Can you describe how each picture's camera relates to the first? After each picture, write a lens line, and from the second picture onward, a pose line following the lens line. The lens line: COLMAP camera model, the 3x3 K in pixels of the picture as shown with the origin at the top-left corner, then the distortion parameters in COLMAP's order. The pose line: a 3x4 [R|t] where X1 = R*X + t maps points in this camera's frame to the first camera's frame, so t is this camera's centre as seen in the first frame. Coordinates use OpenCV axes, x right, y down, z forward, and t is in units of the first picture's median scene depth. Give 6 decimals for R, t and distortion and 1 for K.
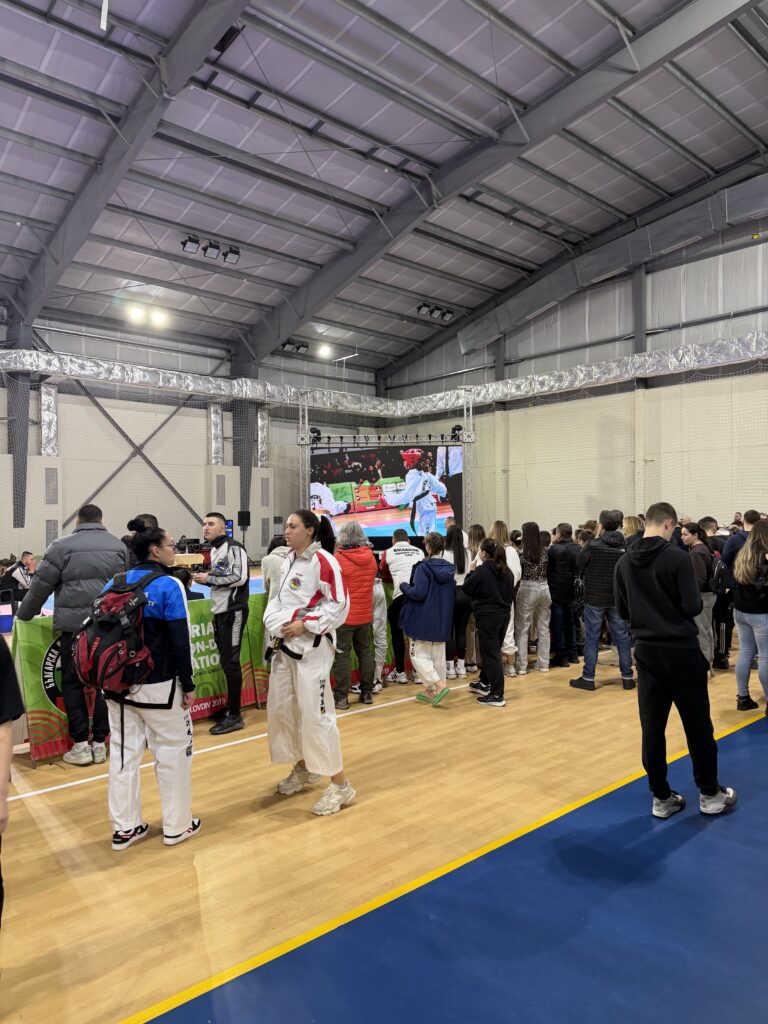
lens RADIAL K [[720.2, 0, 385.2], [0, 720.2, 517.4], [0, 0, 1]] dist [0.010479, -0.022096]
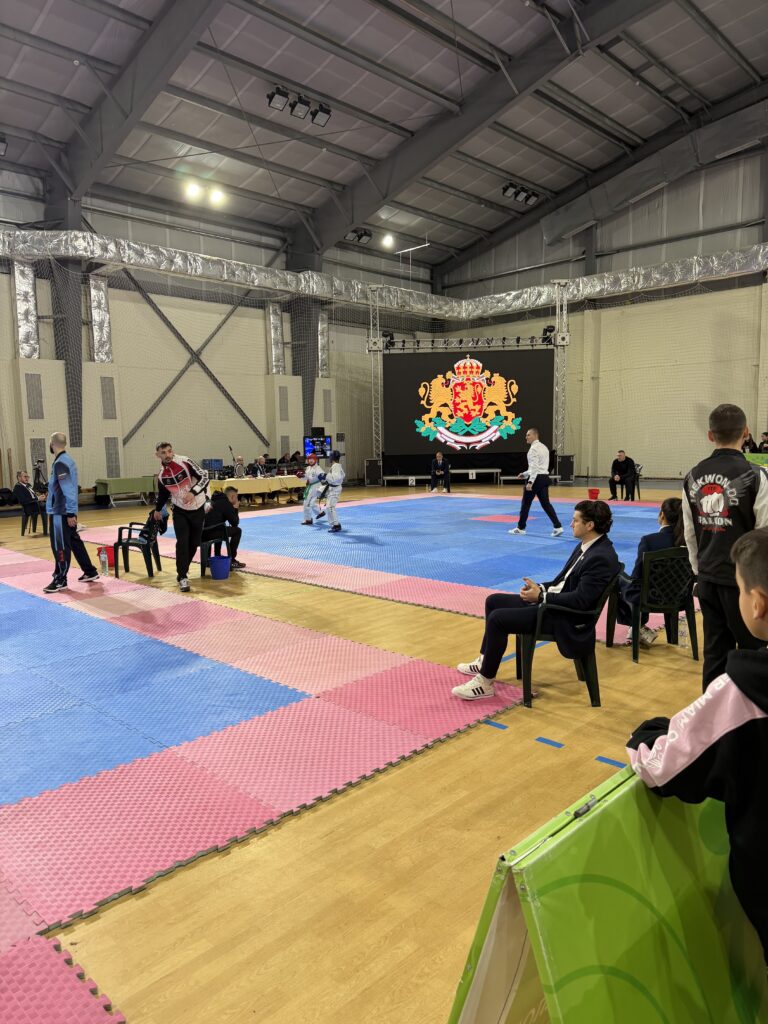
lens RADIAL K [[720.2, 0, 378.6], [0, 720.2, 510.3], [0, 0, 1]] dist [0.010479, -0.022096]
pose [[0.997905, -0.019940, 0.061546, -0.180914], [0.013261, 0.994162, 0.107082, 0.000080], [-0.063322, -0.106041, 0.992344, 0.110790]]
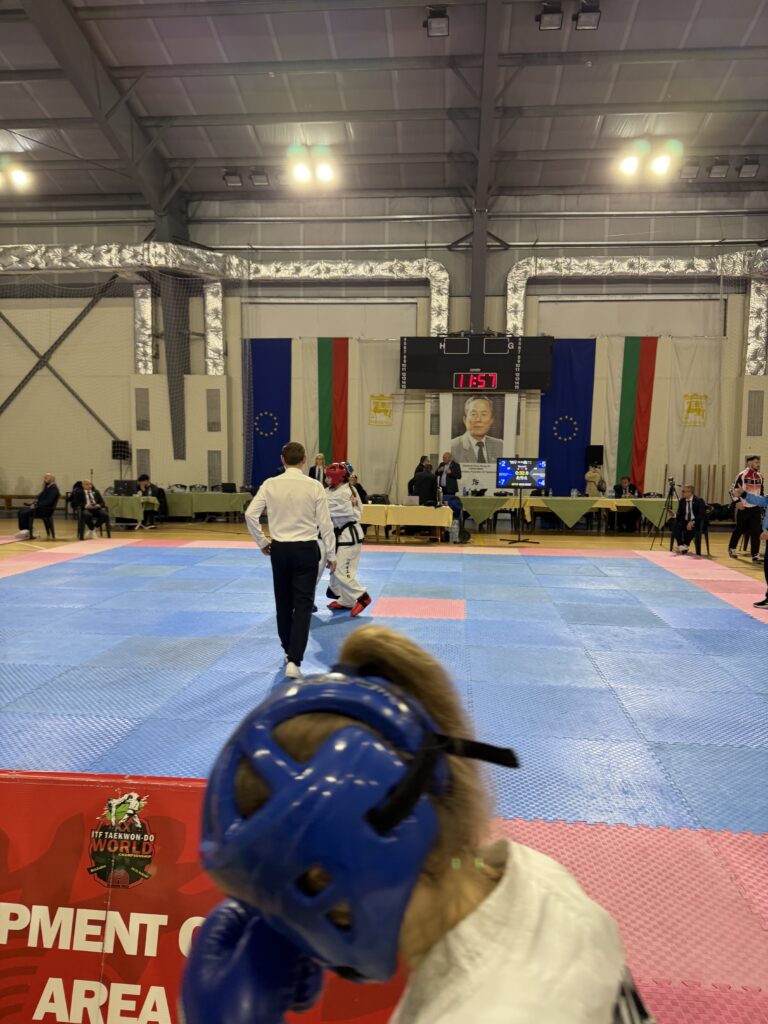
lens RADIAL K [[720.2, 0, 357.4], [0, 720.2, 489.8], [0, 0, 1]] dist [0.010479, -0.022096]
pose [[0.656613, 0.047287, -0.752743, 0.479839], [-0.009021, 0.998454, 0.054854, 0.001139], [0.754173, -0.029227, 0.656025, 0.742663]]
